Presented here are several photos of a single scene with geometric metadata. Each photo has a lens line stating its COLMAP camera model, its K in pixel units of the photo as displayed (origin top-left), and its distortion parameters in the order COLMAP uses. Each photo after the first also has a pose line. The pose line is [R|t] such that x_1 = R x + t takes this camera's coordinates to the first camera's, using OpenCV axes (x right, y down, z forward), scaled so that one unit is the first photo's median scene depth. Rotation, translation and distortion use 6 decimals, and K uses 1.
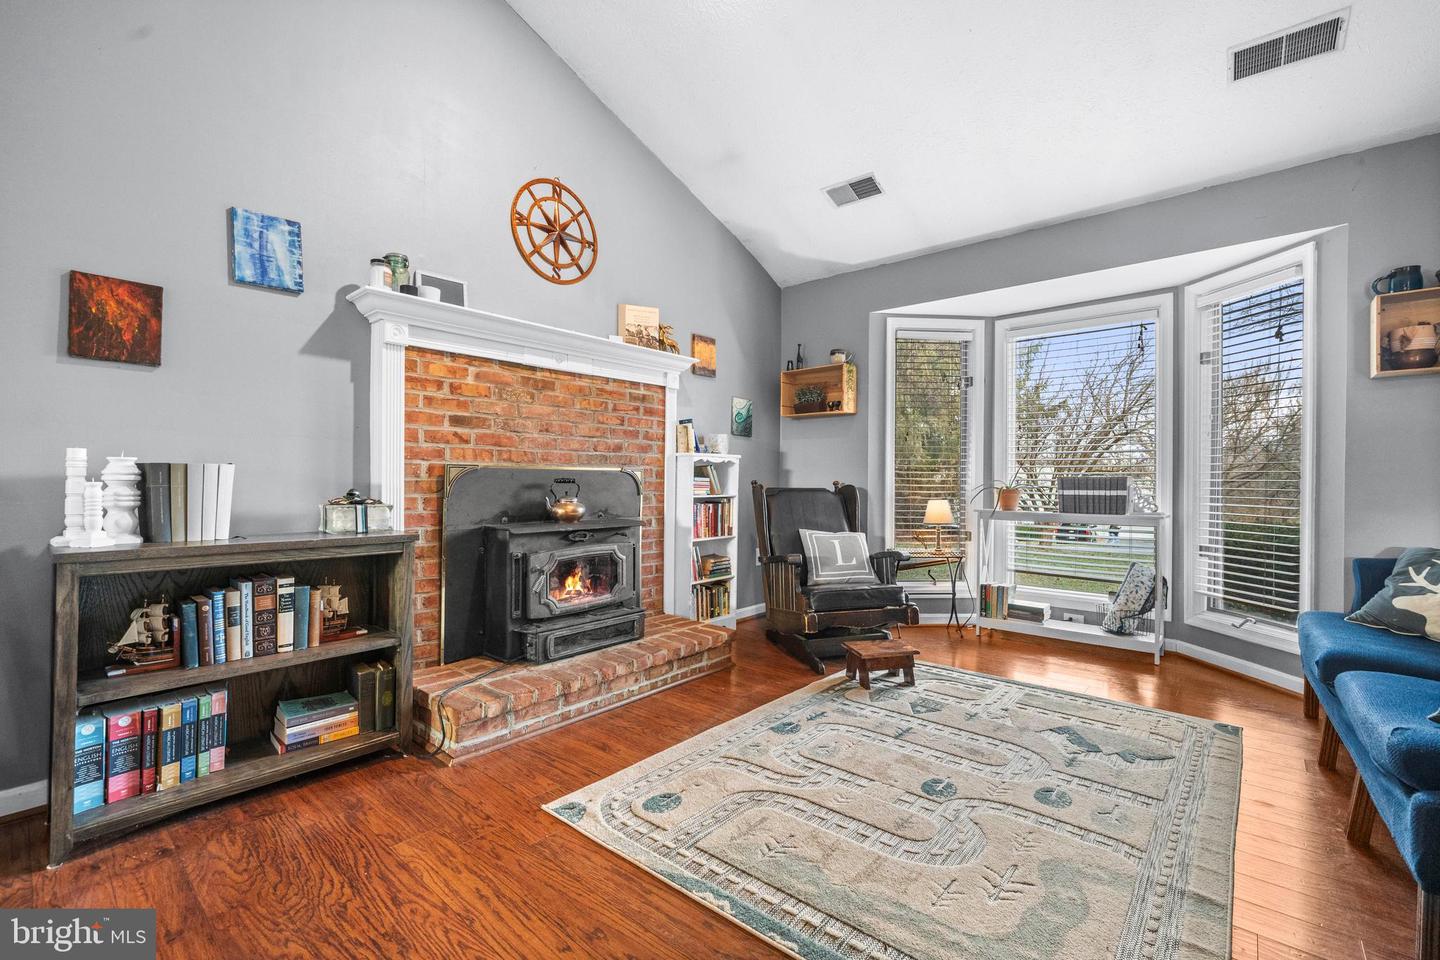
lens RADIAL K [[618.9, 0, 720.0], [0, 618.9, 480.0], [0, 0, 1]] dist [-0.001046, -0.000096]
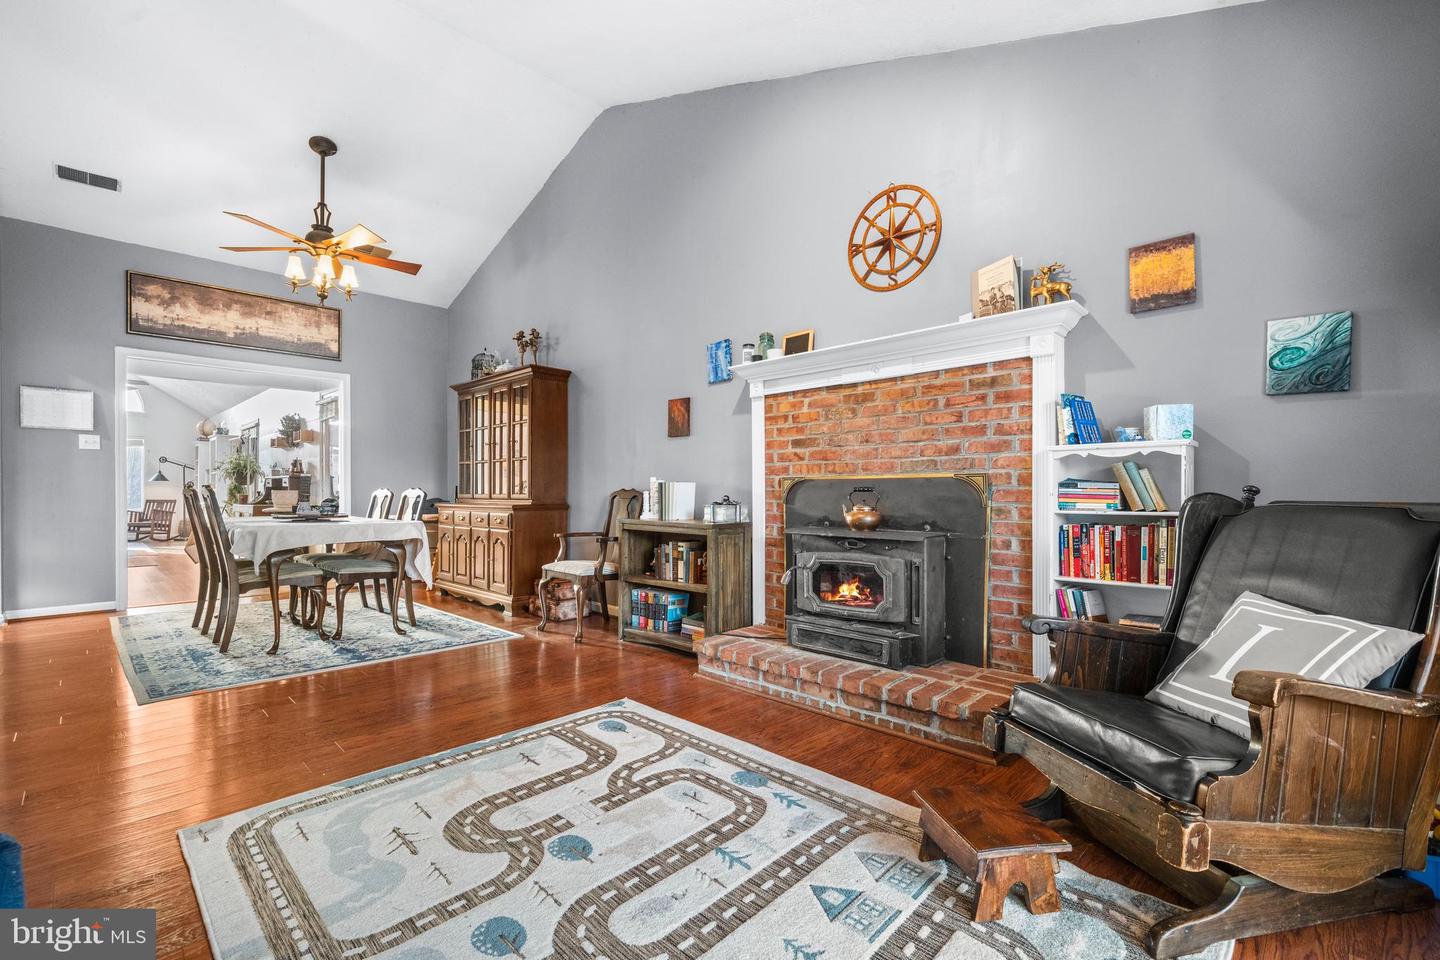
lens RADIAL K [[616.7, 0, 722.5], [0, 616.7, 497.2], [0, 0, 1]] dist [0.000457, 0.000061]
pose [[-0.053680, -0.002137, -0.998556, 0.792679], [-0.003715, 0.999991, -0.001940, 0.017513], [0.998551, 0.003606, -0.053687, 0.845655]]
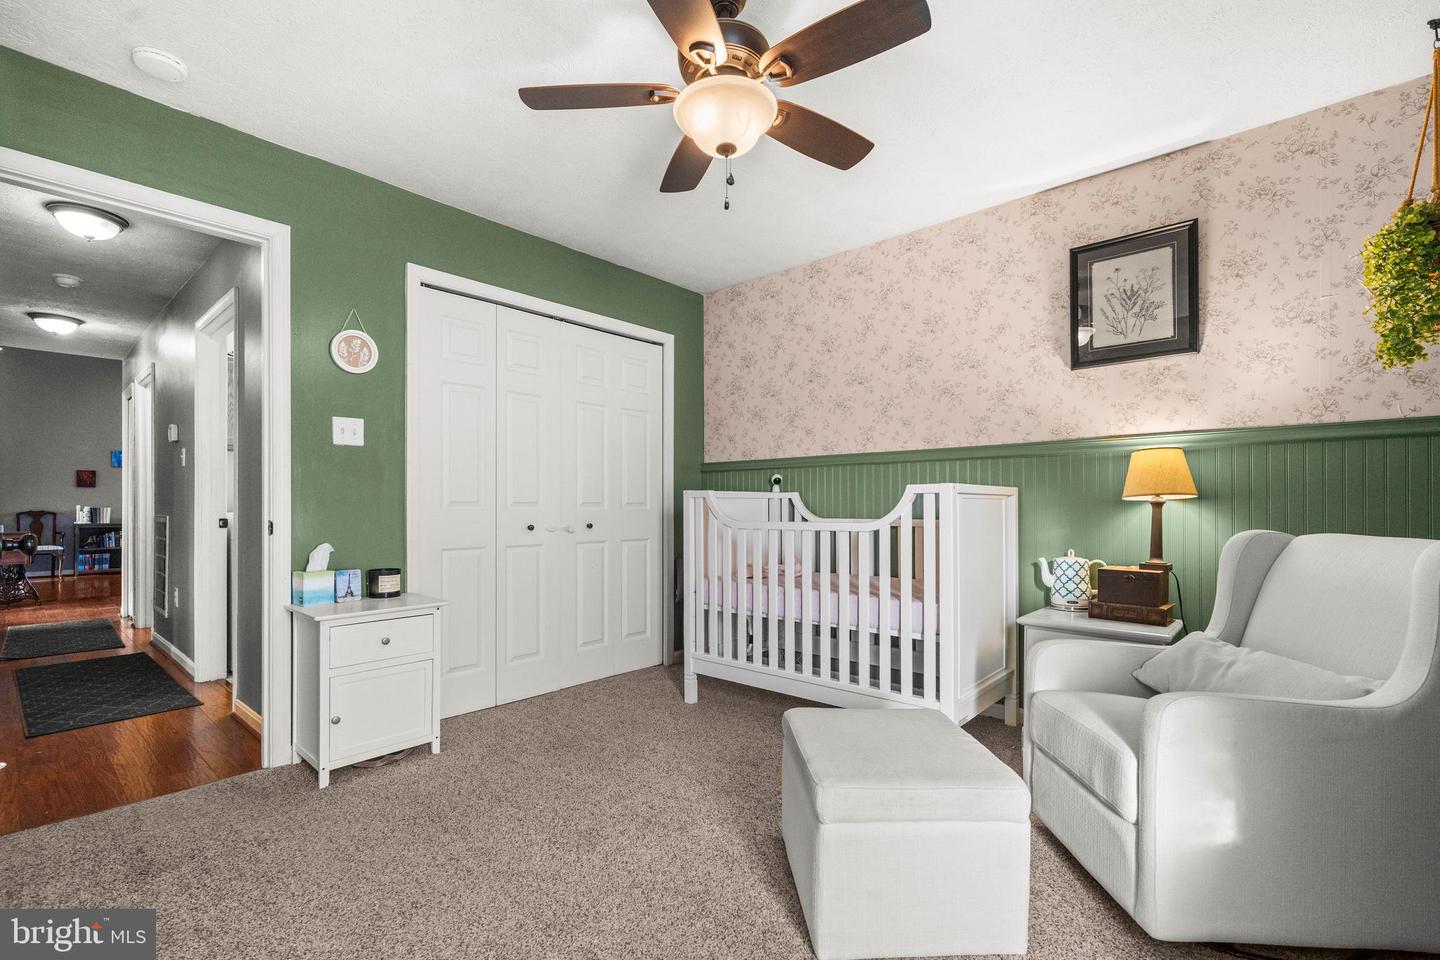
lens RADIAL K [[596.4, 0, 724.2], [0, 596.4, 503.9], [0, 0, 1]] dist [-0.021766, 0.000028]
pose [[0.999491, -0.013594, 0.028854, 2.616100], [0.013604, 0.999907, -0.000145, 0.008825], [-0.028849, 0.000537, 0.999584, -2.486179]]
